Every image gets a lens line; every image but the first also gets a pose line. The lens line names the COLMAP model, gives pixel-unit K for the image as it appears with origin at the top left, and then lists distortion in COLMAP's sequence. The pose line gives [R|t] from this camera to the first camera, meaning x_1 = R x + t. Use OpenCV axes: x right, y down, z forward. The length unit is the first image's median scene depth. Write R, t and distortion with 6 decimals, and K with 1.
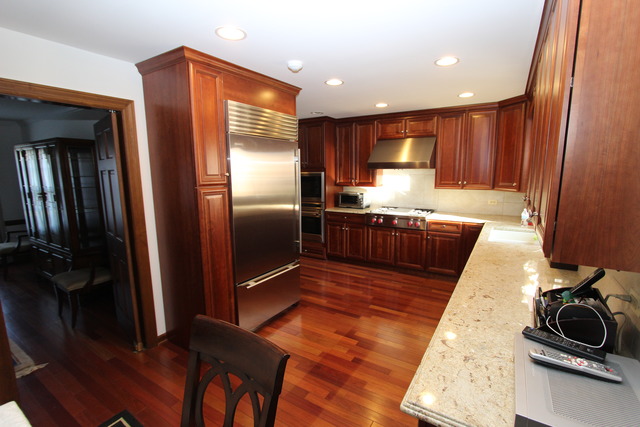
lens RADIAL K [[292.0, 0, 330.8], [0, 292.0, 213.5], [0, 0, 1]] dist [-0.021222, 0.002770]
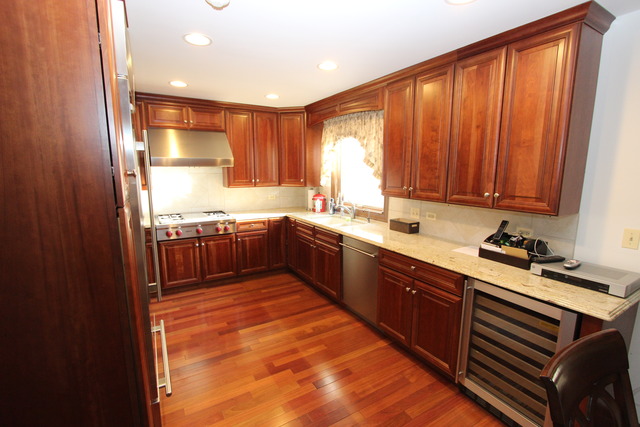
lens RADIAL K [[292.0, 0, 317.4], [0, 292.0, 215.2], [0, 0, 1]] dist [-0.021222, 0.002770]
pose [[0.476819, -0.127134, 0.869759, -0.369550], [0.121049, 0.989555, 0.078283, -0.041105], [-0.870626, 0.067957, 0.487228, 0.330182]]
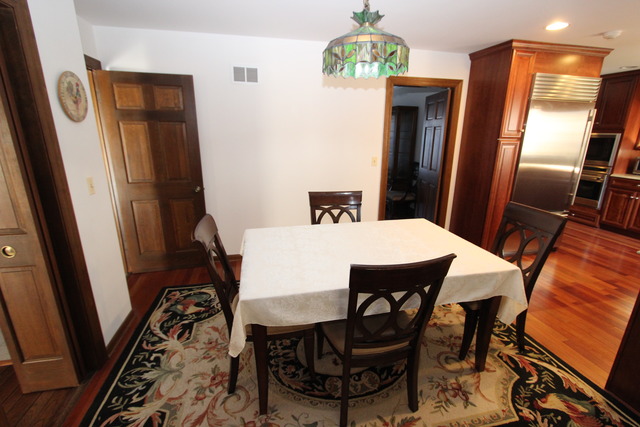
lens RADIAL K [[292.0, 0, 322.8], [0, 292.0, 216.2], [0, 0, 1]] dist [-0.021222, 0.002770]
pose [[0.686102, 0.211143, -0.696191, 0.015860], [-0.124753, 0.976929, 0.173340, 0.083856], [0.716729, -0.032077, 0.696614, -0.375297]]
